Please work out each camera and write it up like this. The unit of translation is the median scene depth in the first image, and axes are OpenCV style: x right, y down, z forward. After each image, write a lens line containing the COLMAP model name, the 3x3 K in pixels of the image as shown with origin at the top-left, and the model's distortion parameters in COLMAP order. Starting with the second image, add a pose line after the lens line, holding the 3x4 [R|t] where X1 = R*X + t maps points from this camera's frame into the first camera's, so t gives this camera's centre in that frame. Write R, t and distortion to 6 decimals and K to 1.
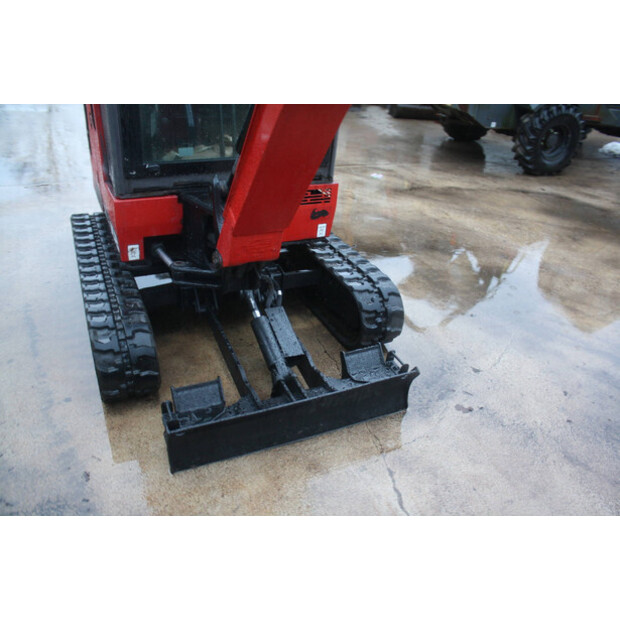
lens RADIAL K [[524.7, 0, 310.4], [0, 524.7, 319.9], [0, 0, 1]] dist [-0.166915, 0.153312]
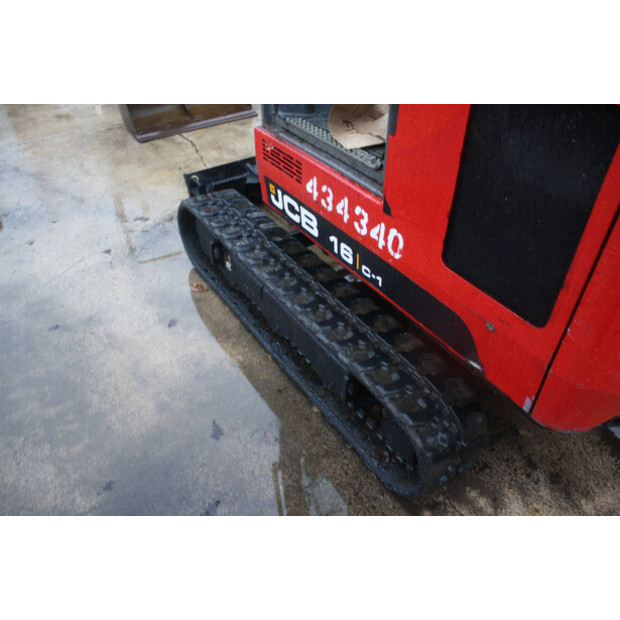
lens RADIAL K [[521.1, 0, 308.8], [0, 521.1, 318.4], [0, 0, 1]] dist [-0.163652, 0.149799]
pose [[-0.987557, 0.029657, -0.154439, 0.101331], [-0.137580, 0.312772, 0.939811, -0.875494], [0.076177, 0.949365, -0.304800, 1.529942]]
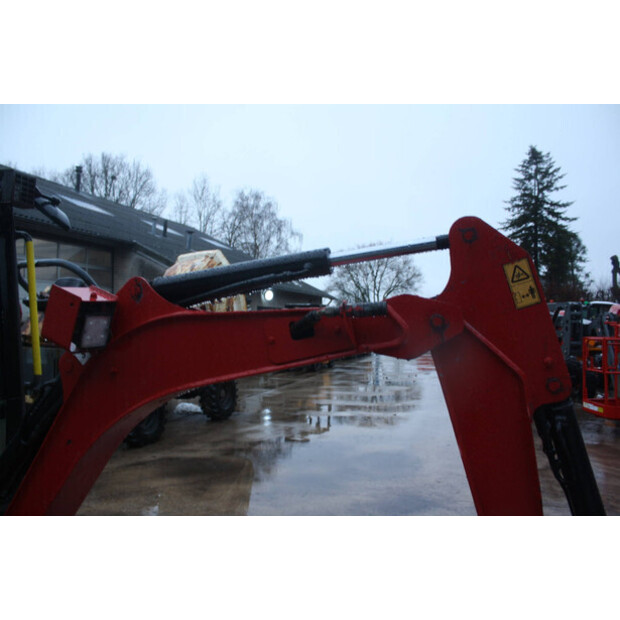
lens RADIAL K [[521.1, 0, 308.8], [0, 521.1, 318.4], [0, 0, 1]] dist [-0.163652, 0.149799]
pose [[0.673497, -0.069959, 0.735872, -0.279506], [0.426809, 0.849600, -0.309861, -0.051486], [-0.603519, 0.522767, 0.602062, -0.110419]]
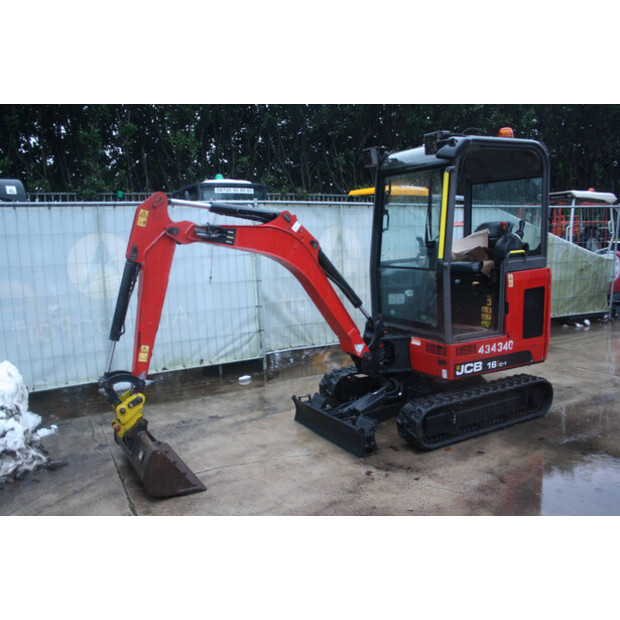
lens RADIAL K [[541.8, 0, 312.7], [0, 541.8, 319.2], [0, 0, 1]] dist [-0.104512, 0.017543]
pose [[0.074445, 0.072300, -0.994601, 1.748038], [-0.493473, 0.869364, 0.026261, -0.174924], [0.866569, 0.488854, 0.100398, 0.448637]]
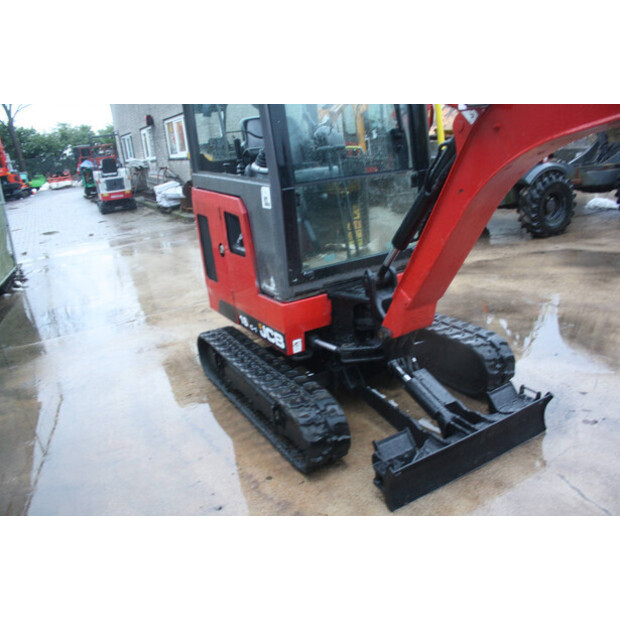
lens RADIAL K [[524.7, 0, 310.4], [0, 524.7, 319.9], [0, 0, 1]] dist [-0.166915, 0.153312]
pose [[0.982771, -0.183922, 0.018252, -0.302242], [0.183770, 0.961844, -0.202694, 0.059537], [0.019724, 0.202556, 0.979072, -0.194524]]
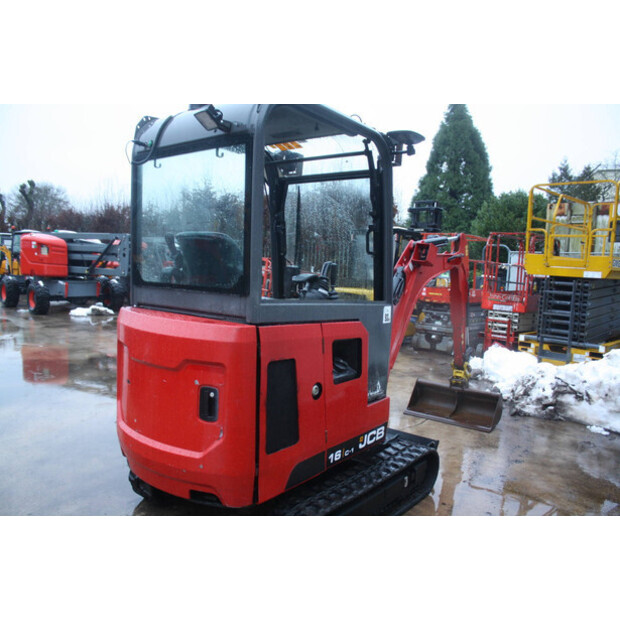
lens RADIAL K [[521.1, 0, 308.8], [0, 521.1, 318.4], [0, 0, 1]] dist [-0.163652, 0.149799]
pose [[-0.423834, -0.193922, 0.884737, -1.419689], [0.410298, 0.829731, 0.378419, -0.985225], [-0.807477, 0.523393, -0.272103, 1.311390]]
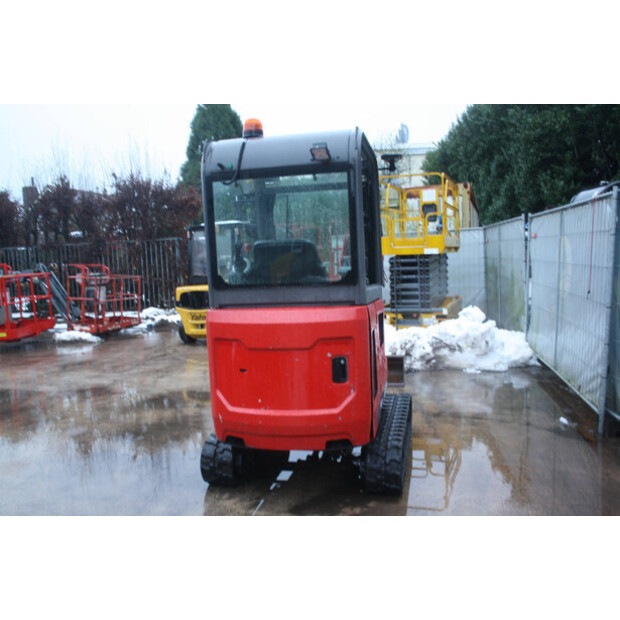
lens RADIAL K [[574.5, 0, 316.1], [0, 574.5, 313.7], [0, 0, 1]] dist [-0.130543, 0.102393]
pose [[-0.793890, -0.109422, 0.598134, -1.297698], [0.300121, 0.784995, 0.541951, -1.455224], [-0.528834, 0.609762, -0.590360, 2.066913]]
